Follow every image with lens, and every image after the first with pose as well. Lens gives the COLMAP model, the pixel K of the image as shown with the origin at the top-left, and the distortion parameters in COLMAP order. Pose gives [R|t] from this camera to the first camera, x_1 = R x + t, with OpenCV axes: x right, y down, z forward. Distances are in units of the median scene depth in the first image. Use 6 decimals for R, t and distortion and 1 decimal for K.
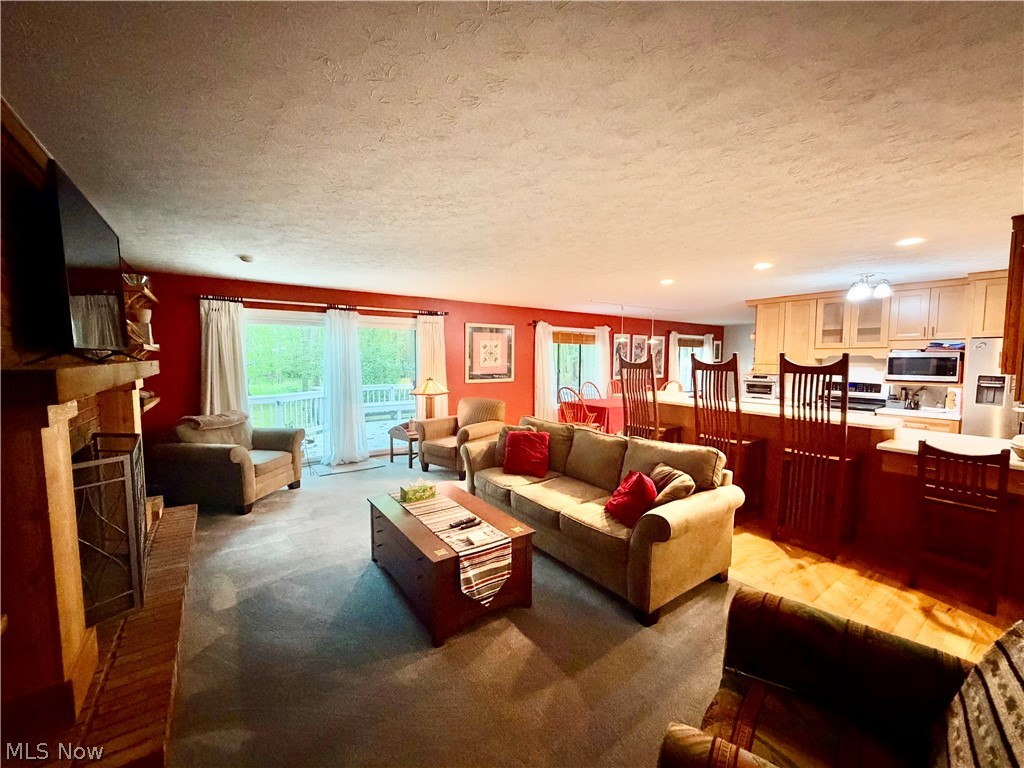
lens RADIAL K [[408.4, 0, 508.6], [0, 408.4, 389.0], [0, 0, 1]] dist [0.003426, -0.000382]
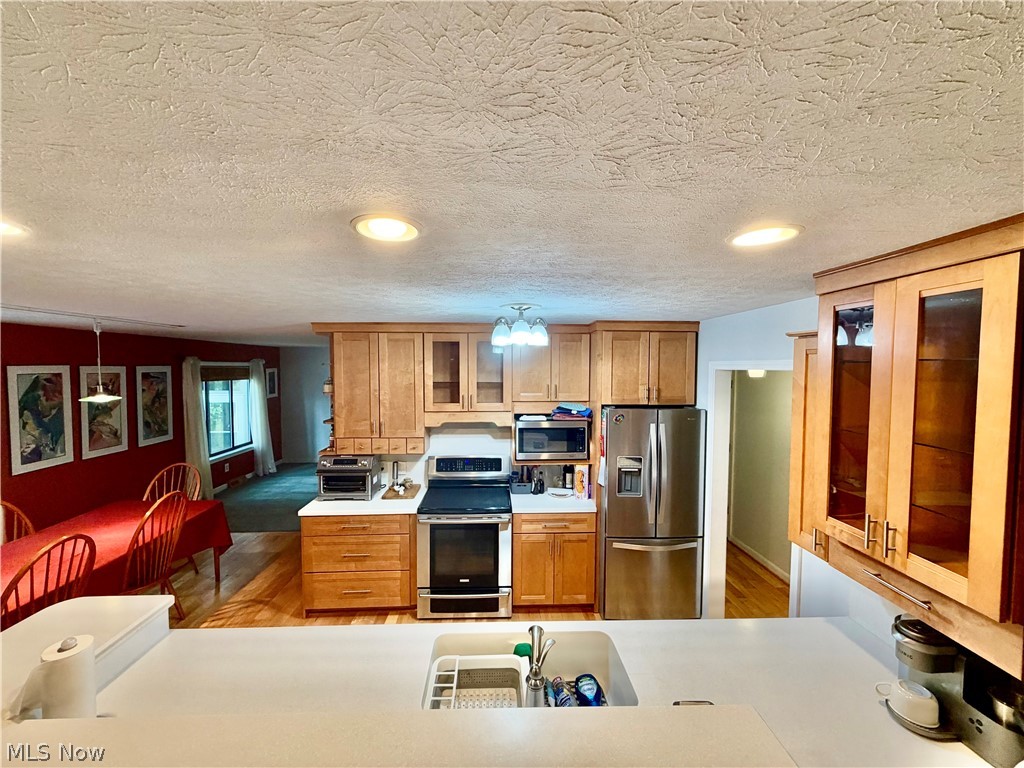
lens RADIAL K [[408.4, 0, 510.0], [0, 408.4, 385.0], [0, 0, 1]] dist [0.003426, -0.000382]
pose [[0.550765, -0.037220, 0.833830, 0.302525], [0.064726, 0.997901, 0.001791, -0.131964], [-0.832147, 0.052984, 0.552018, 0.546000]]
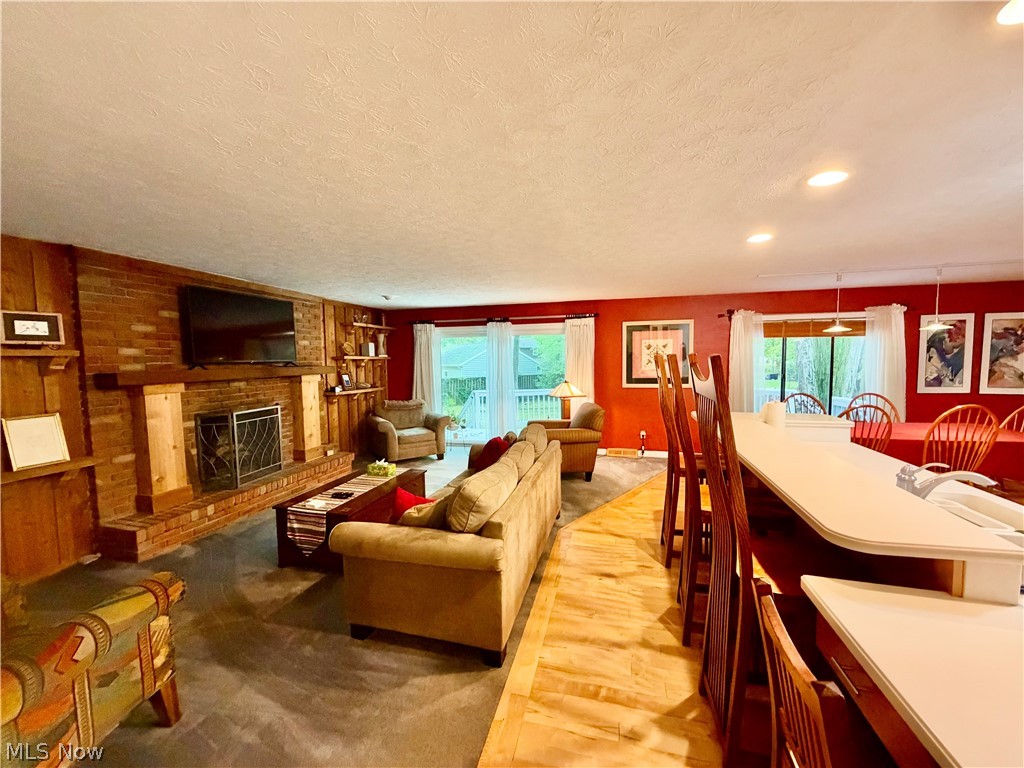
lens RADIAL K [[408.4, 0, 508.2], [0, 408.4, 383.2], [0, 0, 1]] dist [0.003426, -0.000382]
pose [[0.632401, 0.037720, -0.773722, 0.541246], [-0.045047, 0.998914, 0.011879, -0.027720], [0.773330, 0.027342, 0.633413, 0.261221]]
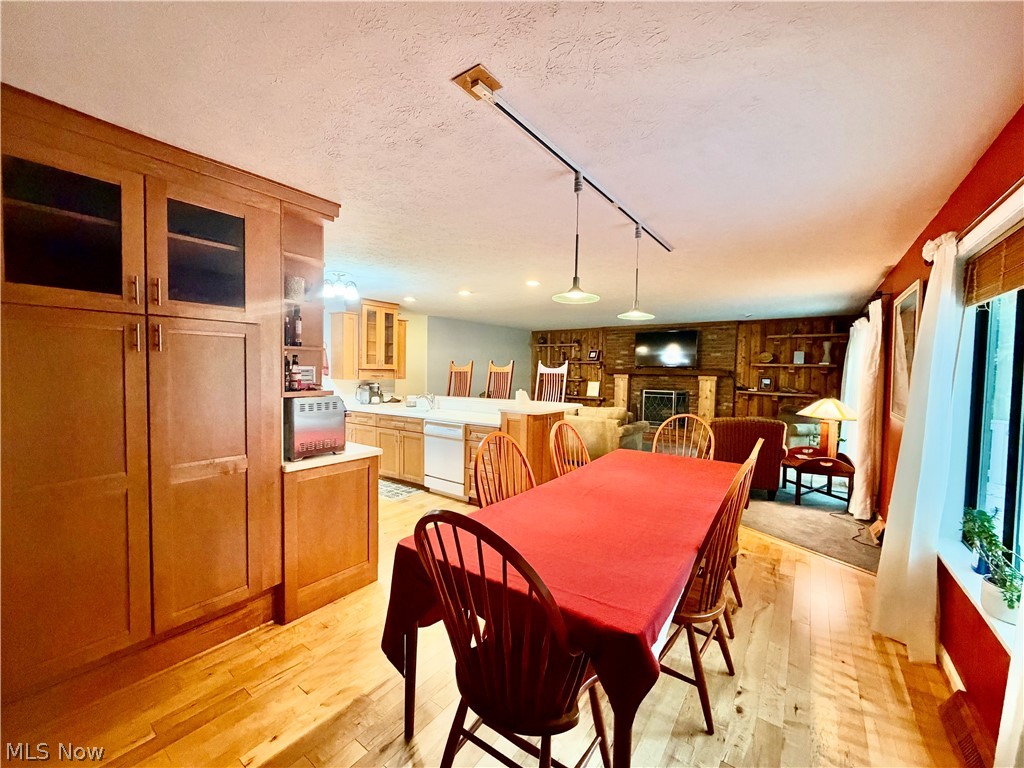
lens RADIAL K [[408.4, 0, 512.4], [0, 408.4, 388.6], [0, 0, 1]] dist [0.003426, -0.000382]
pose [[-0.949577, -0.002052, -0.313529, 0.620669], [-0.041353, 0.992062, 0.118752, -0.110782], [0.310796, 0.125730, -0.942124, 1.619805]]
